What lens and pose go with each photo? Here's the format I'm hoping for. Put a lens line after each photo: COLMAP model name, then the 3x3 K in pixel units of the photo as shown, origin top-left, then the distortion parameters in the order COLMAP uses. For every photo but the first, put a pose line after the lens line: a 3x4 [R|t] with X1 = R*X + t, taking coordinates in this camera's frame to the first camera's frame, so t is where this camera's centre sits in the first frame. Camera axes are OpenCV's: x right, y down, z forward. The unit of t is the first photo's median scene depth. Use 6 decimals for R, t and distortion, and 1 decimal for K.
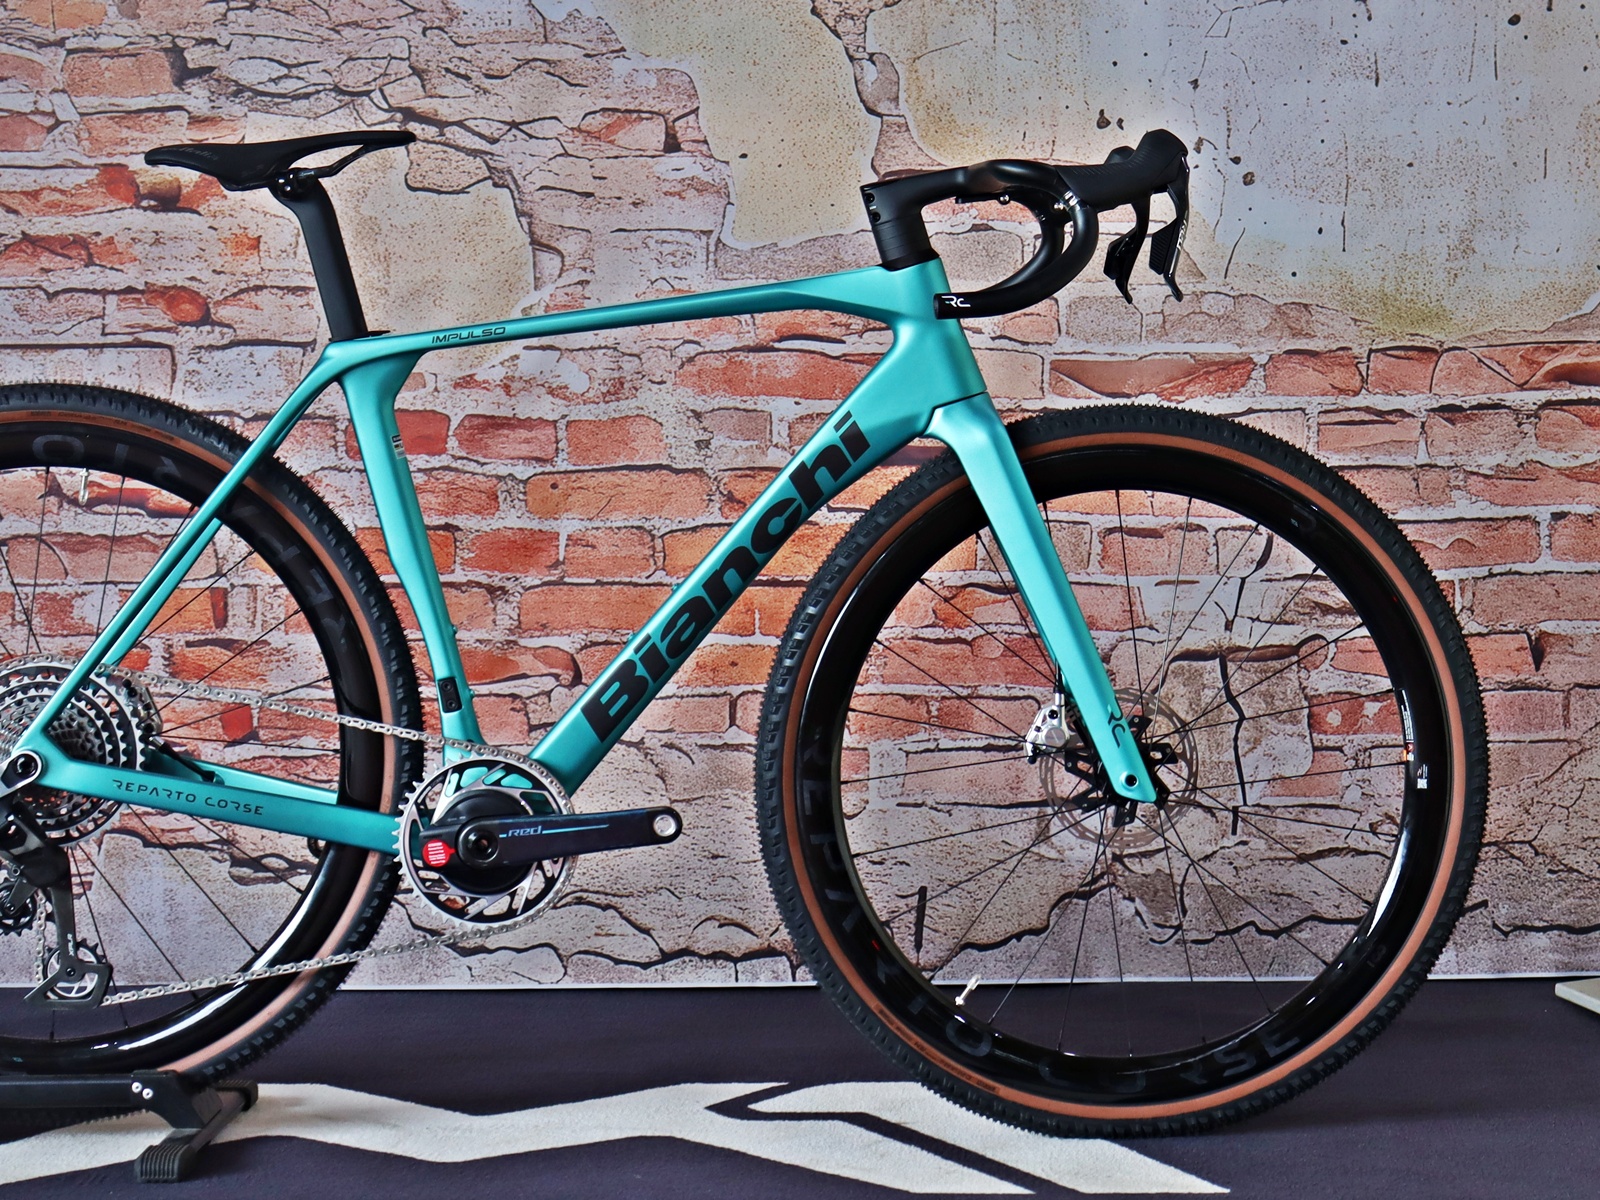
lens RADIAL K [[3435.6, 0, 892.1], [0, 3435.6, 424.0], [0, 0, 1]] dist [0.098459, 0.000000]
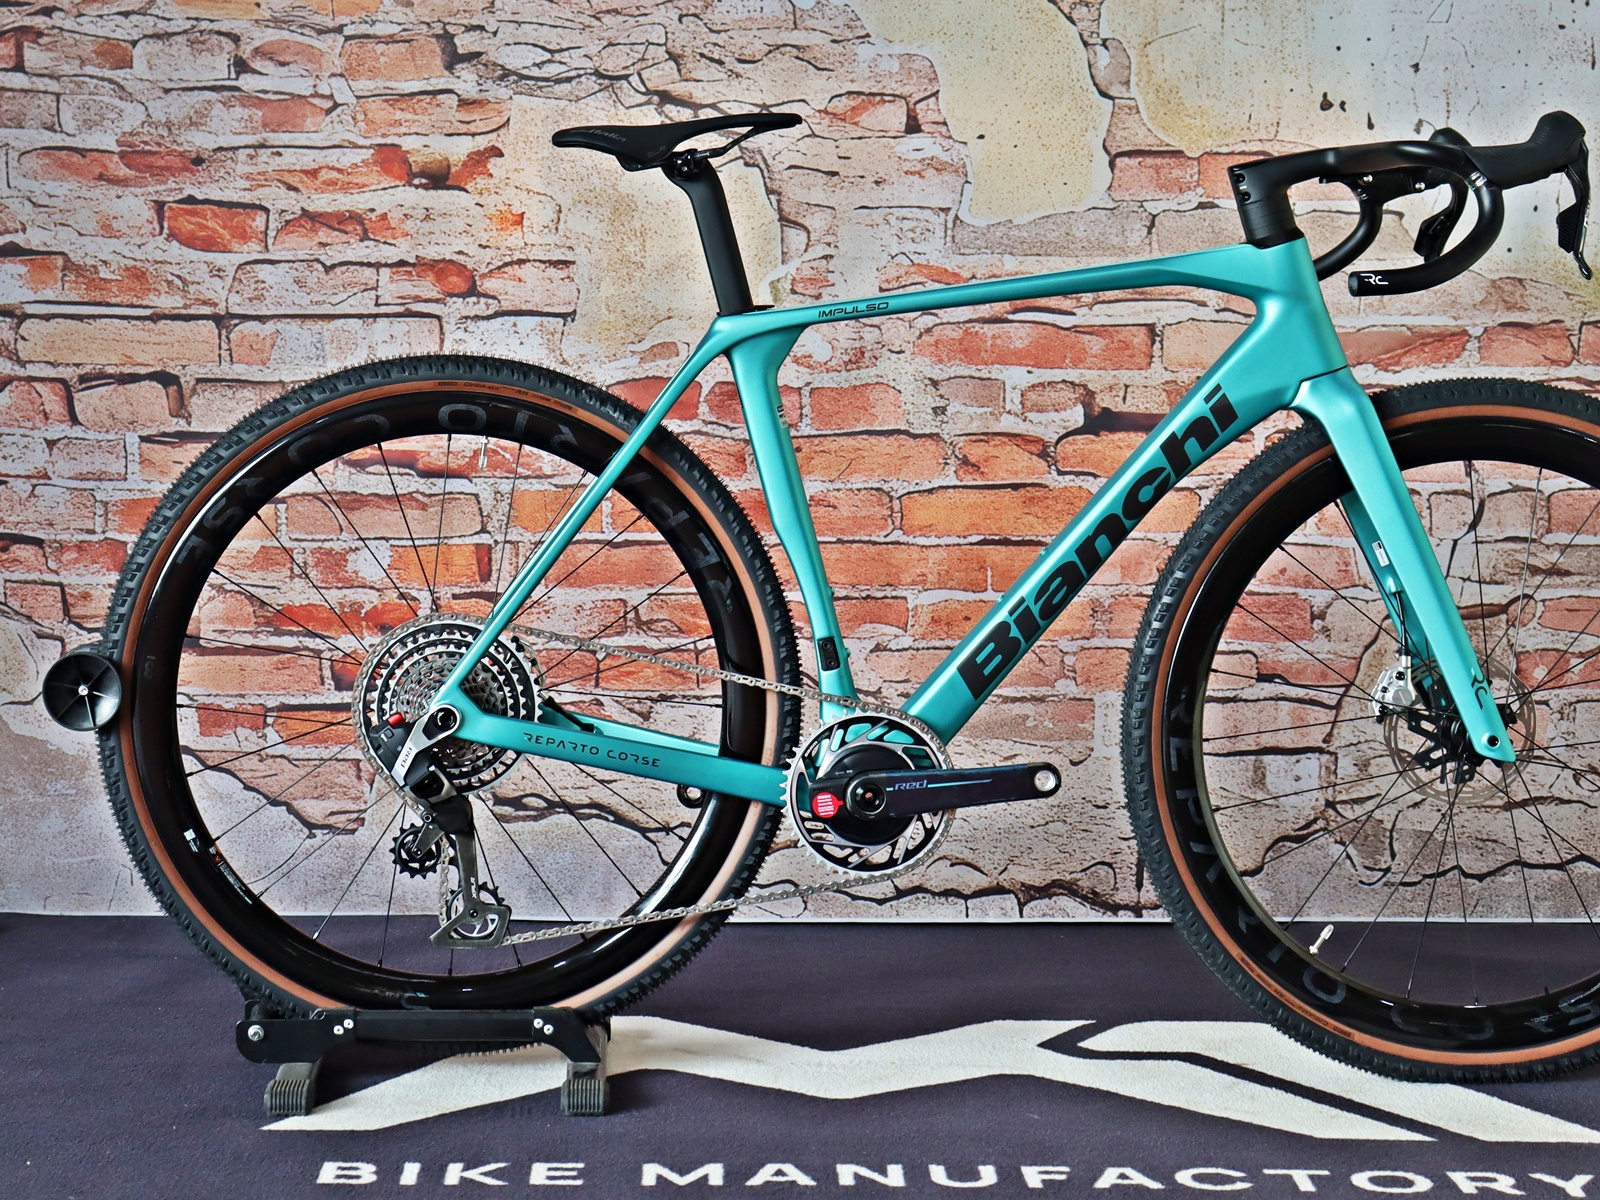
lens RADIAL K [[3122.8, 0, 688.3], [0, 3122.8, 457.9], [0, 0, 1]] dist [0.103663, 0.000000]
pose [[0.999884, 0.004077, -0.014668, -0.118040], [-0.003713, 0.999686, 0.024769, -0.003120], [0.014764, -0.024711, 0.999586, 0.038735]]
